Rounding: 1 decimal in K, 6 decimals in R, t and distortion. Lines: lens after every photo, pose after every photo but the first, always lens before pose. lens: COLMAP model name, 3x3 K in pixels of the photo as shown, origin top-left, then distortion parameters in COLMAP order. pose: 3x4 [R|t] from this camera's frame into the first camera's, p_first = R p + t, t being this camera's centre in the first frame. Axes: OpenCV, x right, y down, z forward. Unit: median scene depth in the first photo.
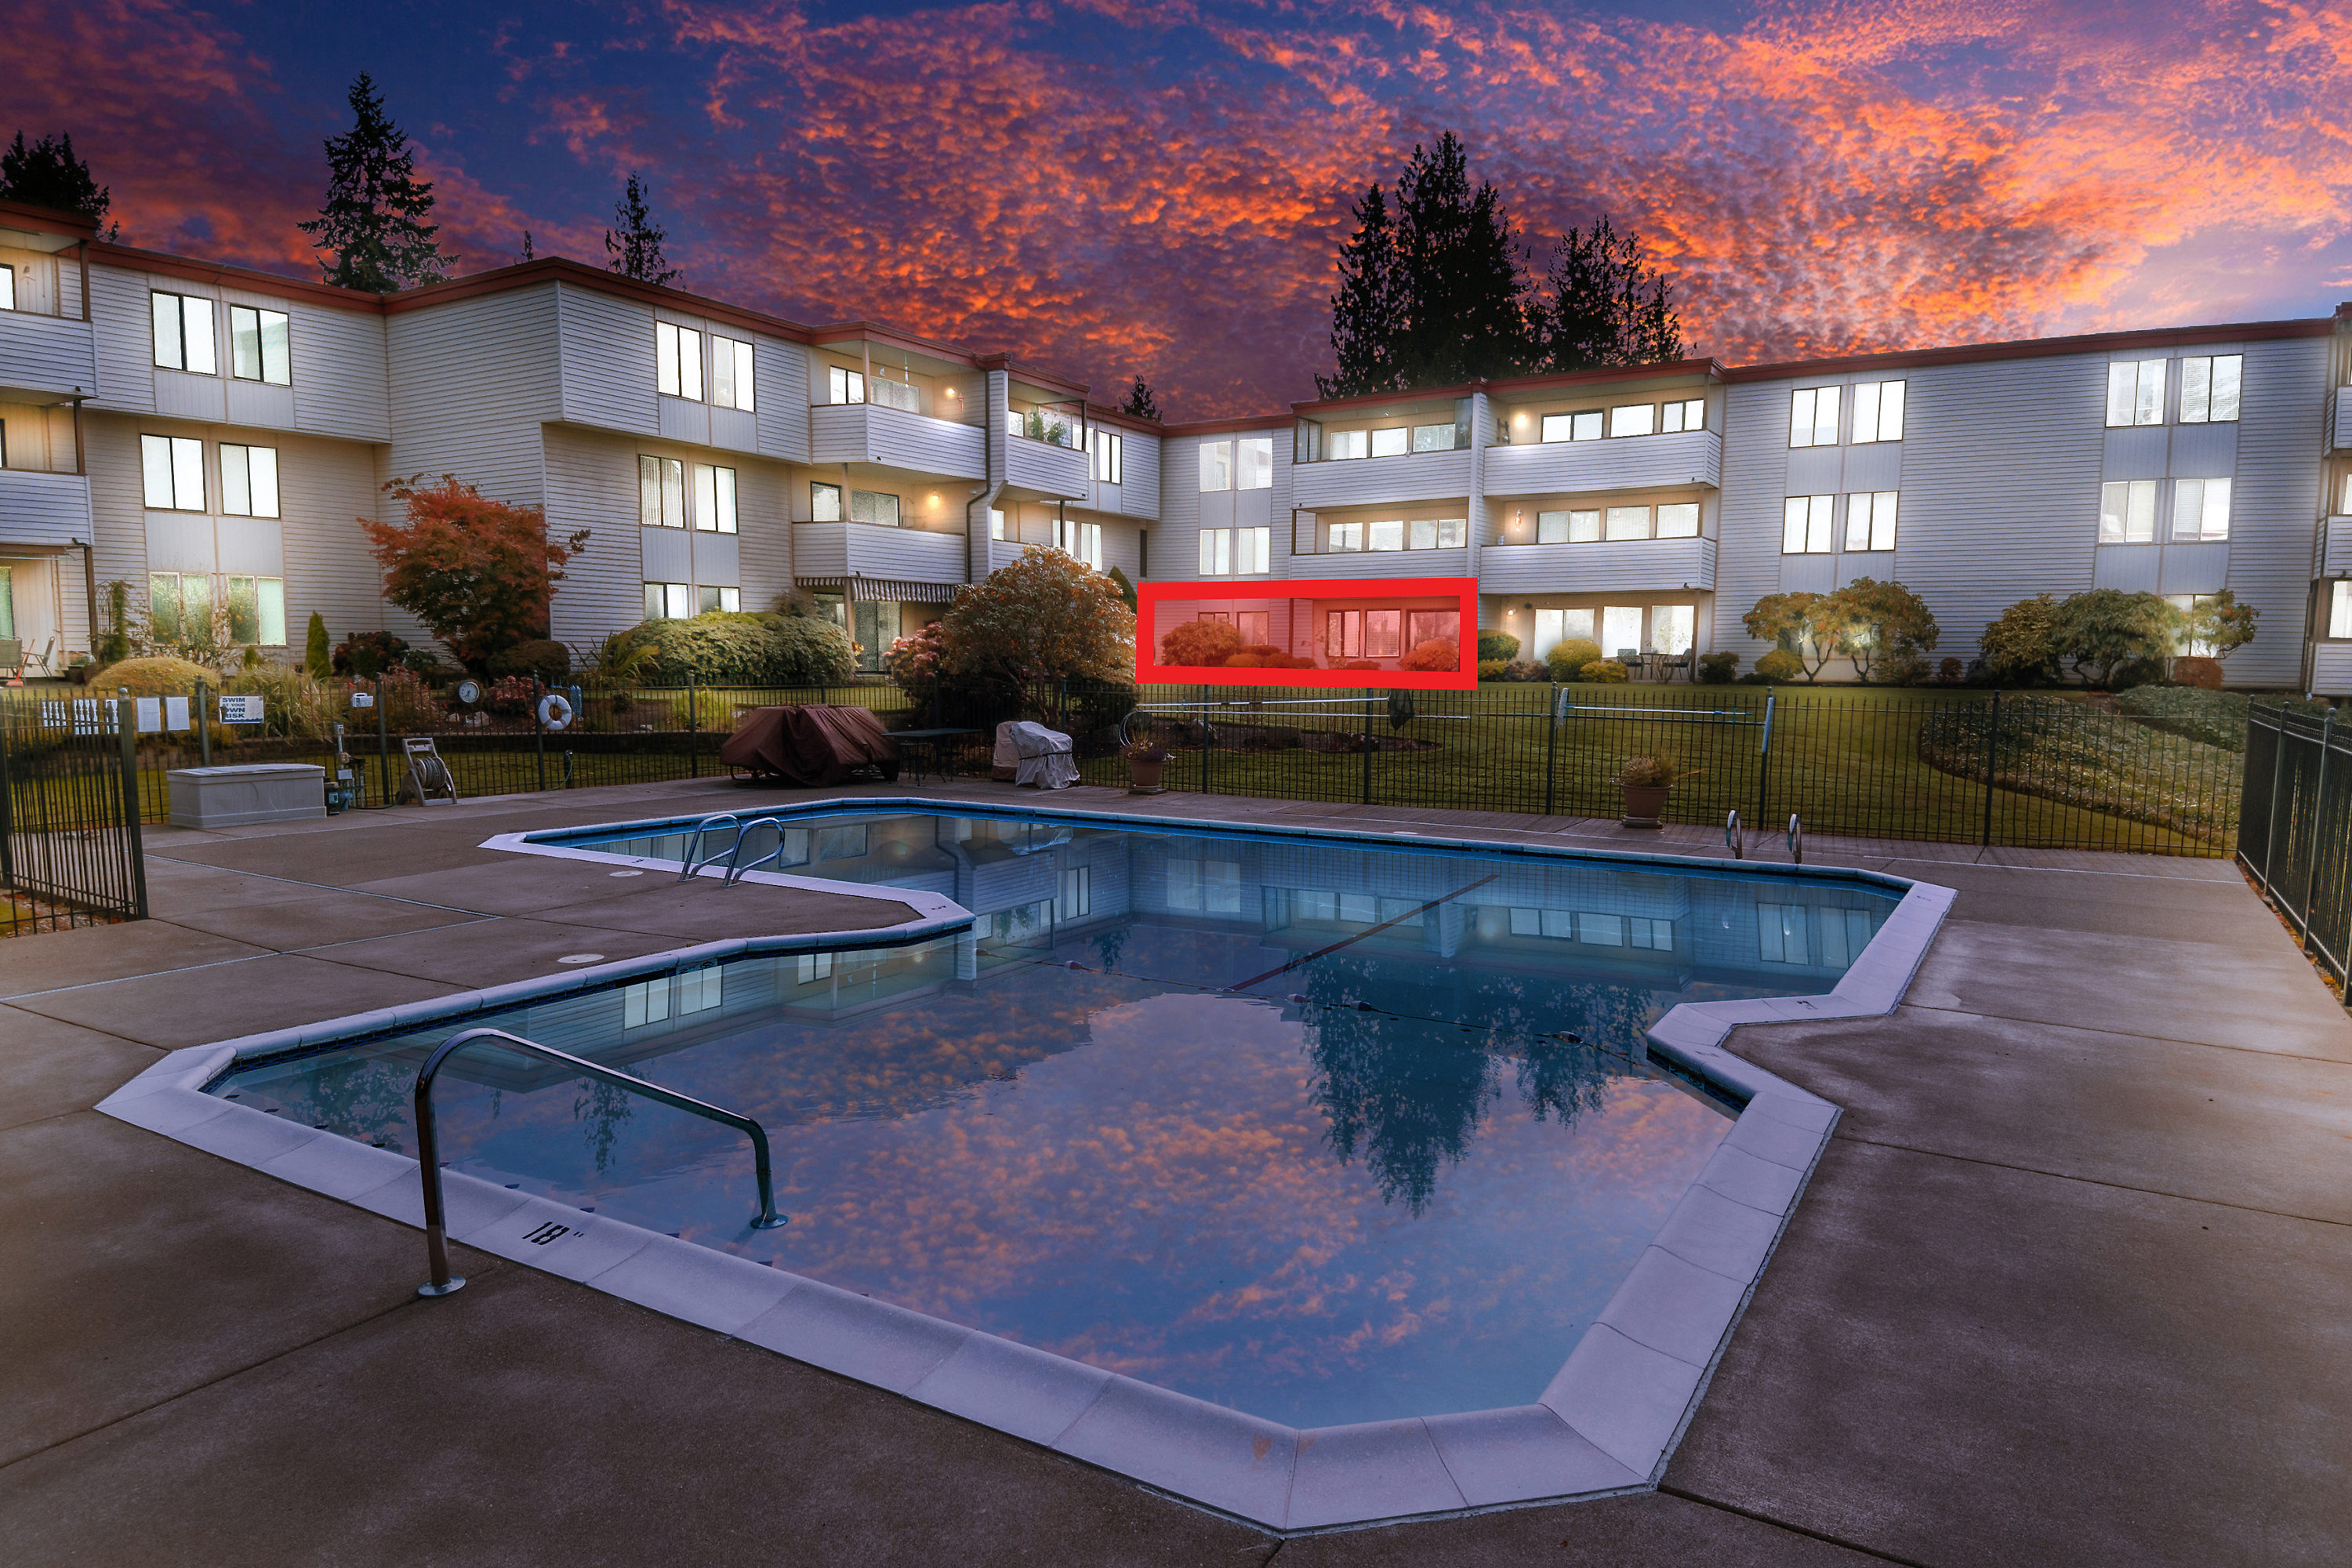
lens RADIAL K [[1440.0, 0, 1170.8], [0, 1440.0, 811.8], [0, 0, 1]] dist [0.039926, 0.000424]
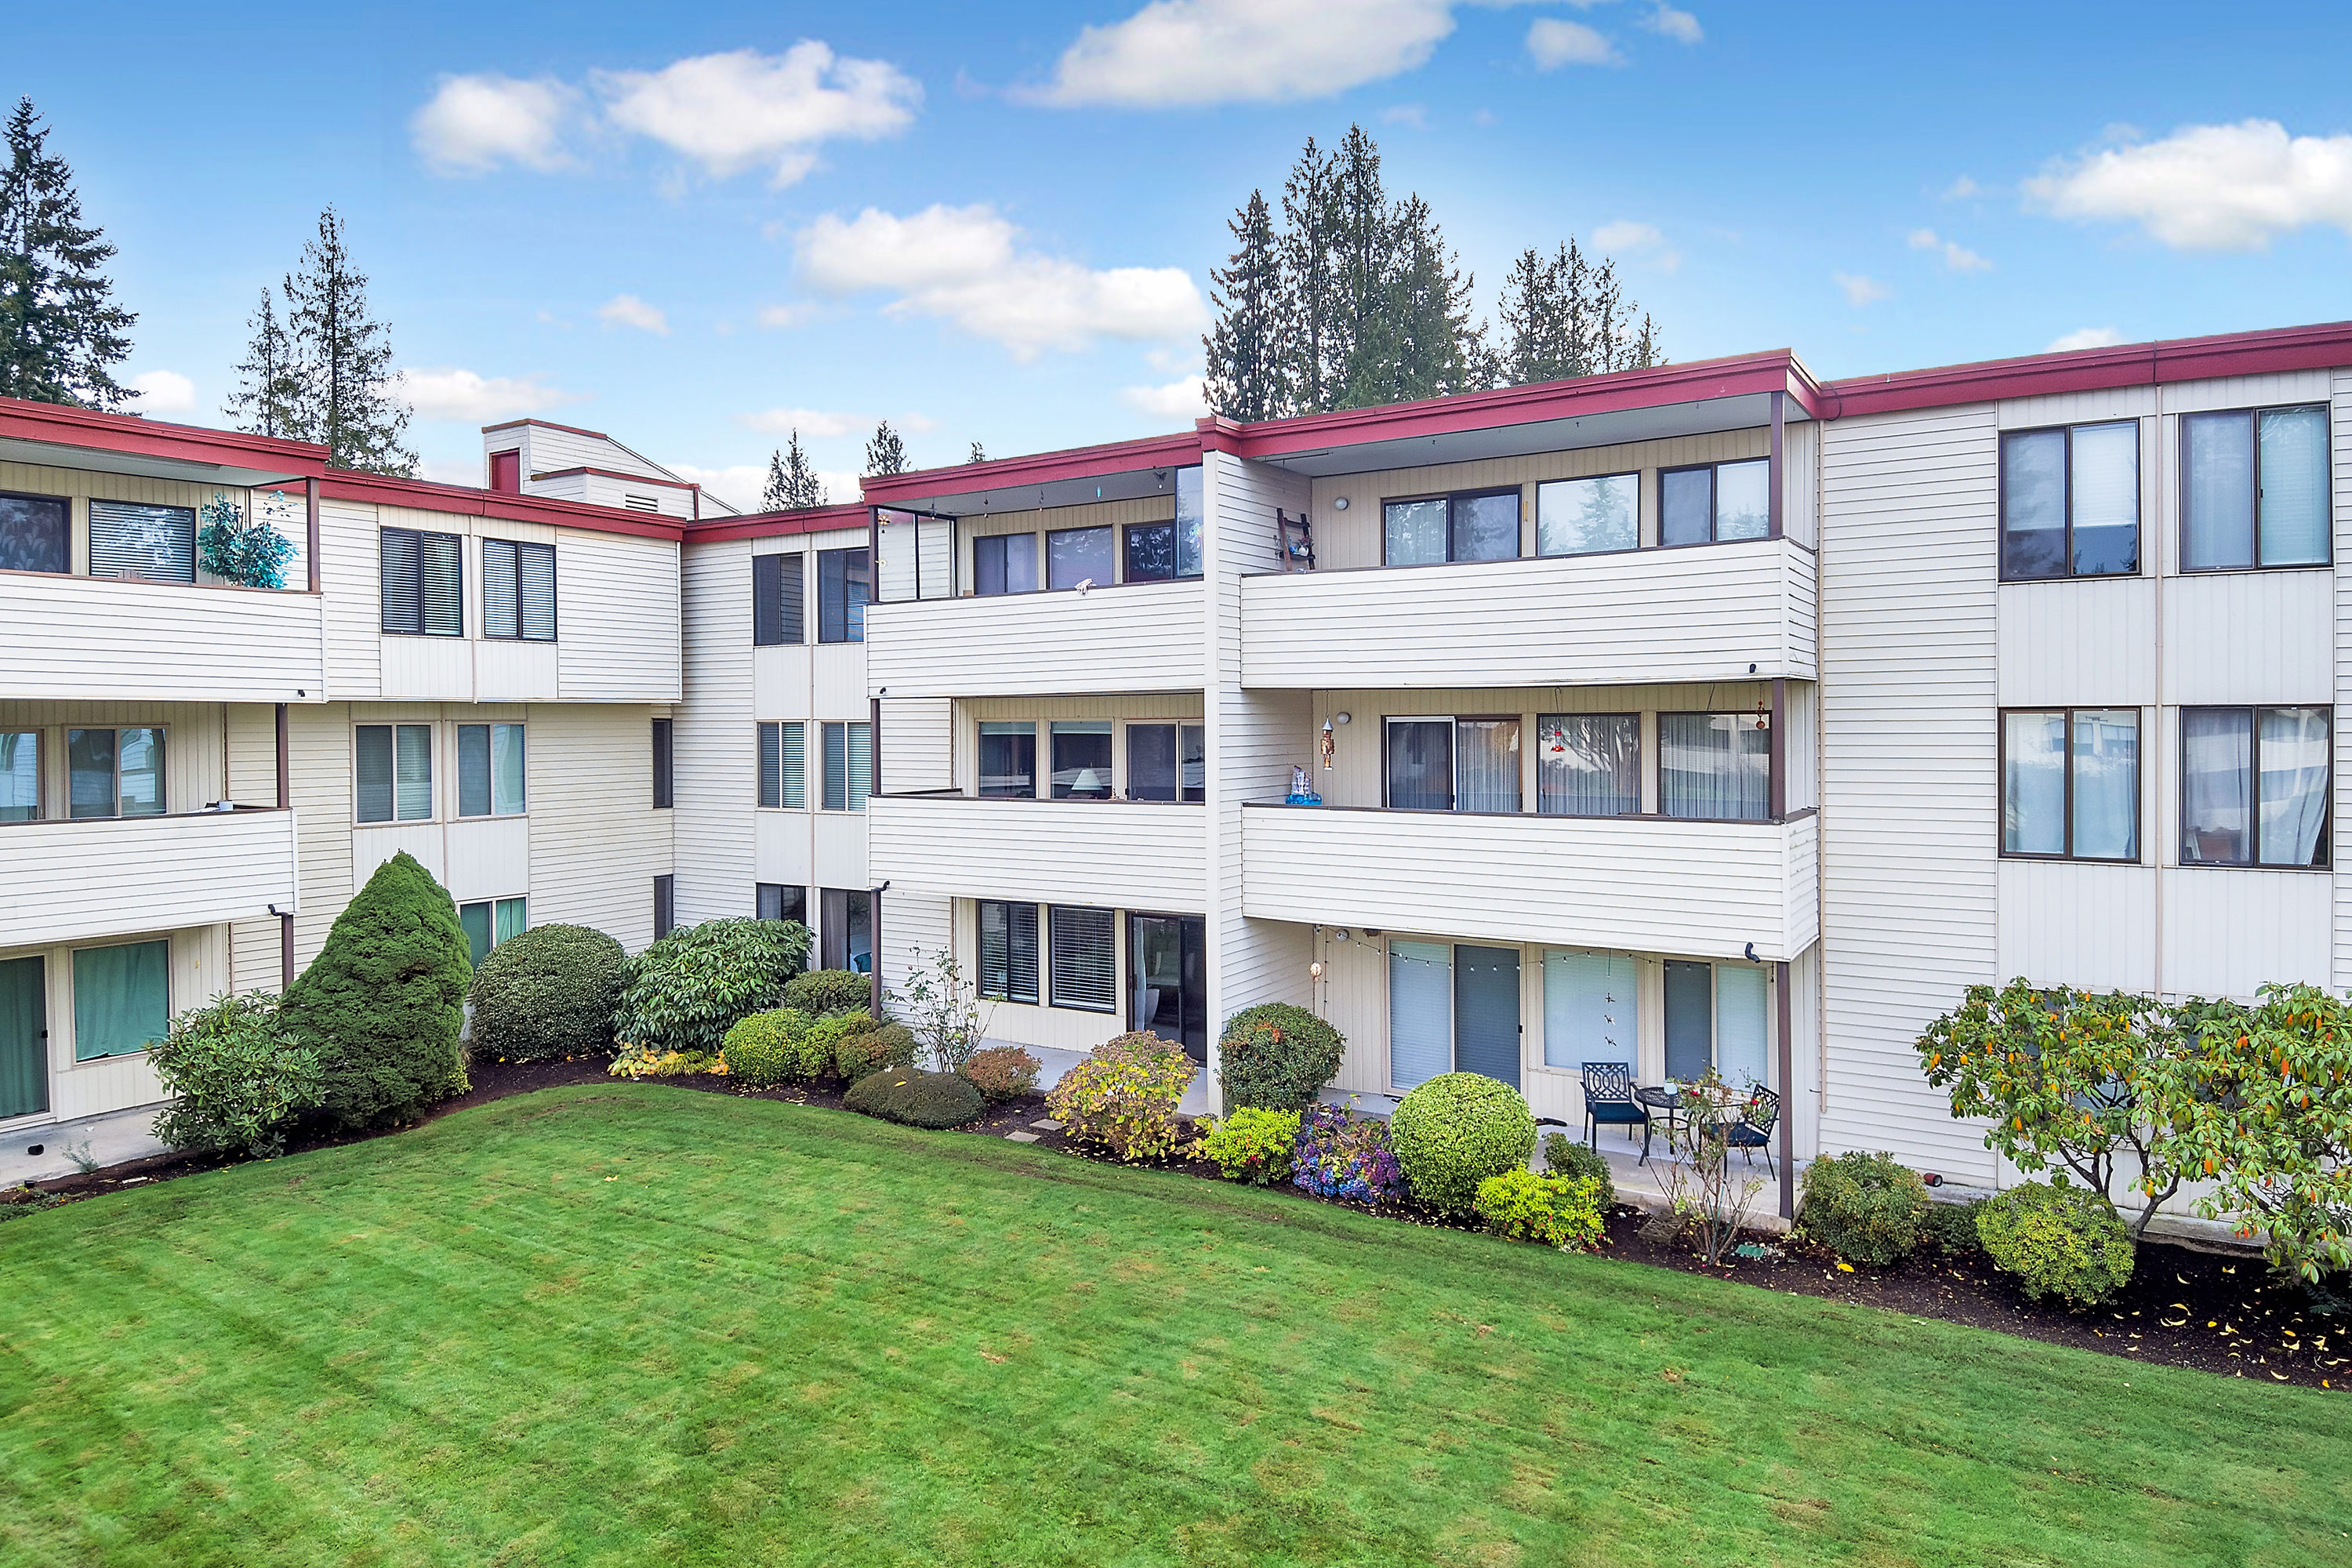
lens RADIAL K [[1414.6, 0, 1183.3], [0, 1414.6, 726.5], [0, 0, 1]] dist [0.006215, -0.000342]
pose [[0.999919, -0.012171, -0.003801, 0.097001], [0.011721, 0.994747, -0.101694, -0.081044], [0.005019, 0.101641, 0.994808, 0.289772]]
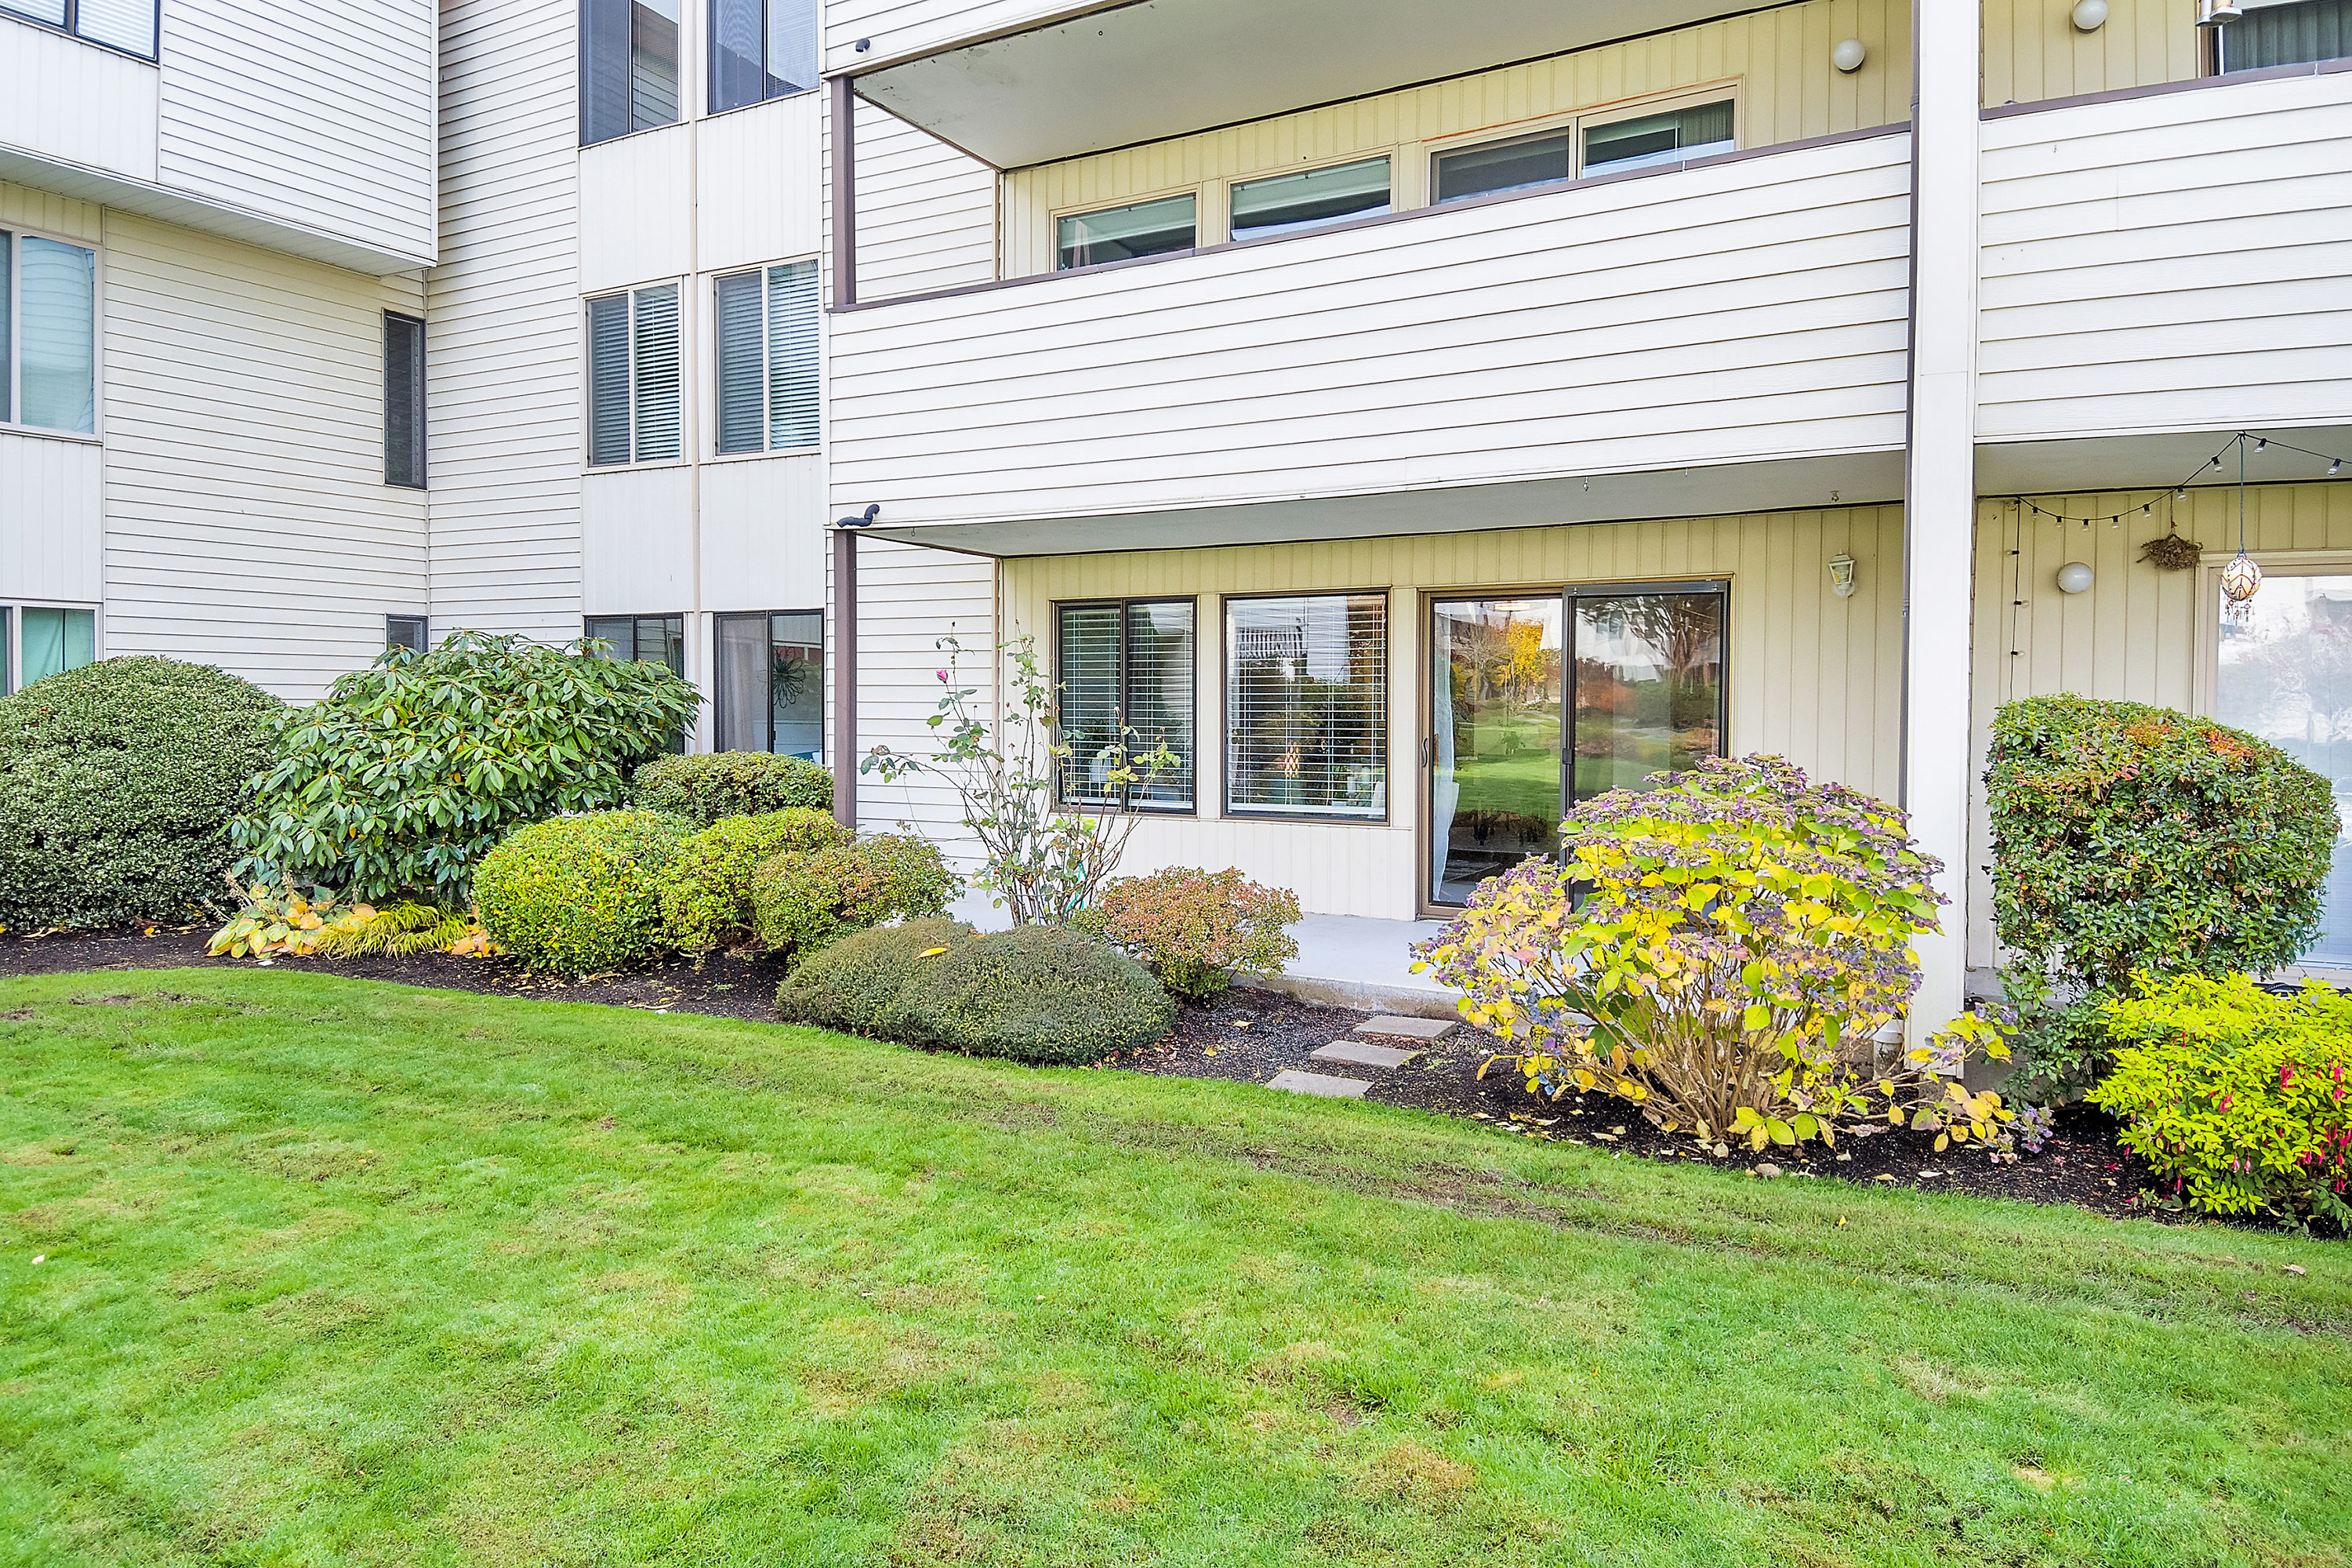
lens RADIAL K [[1478.7, 0, 1175.7], [0, 1478.7, 741.9], [0, 0, 1]] dist [0.051421, -0.101792]
pose [[0.998791, -0.003175, 0.049061, 0.064025], [0.006667, 0.997441, -0.071189, -0.056530], [-0.048709, 0.071430, 0.996256, 0.416697]]
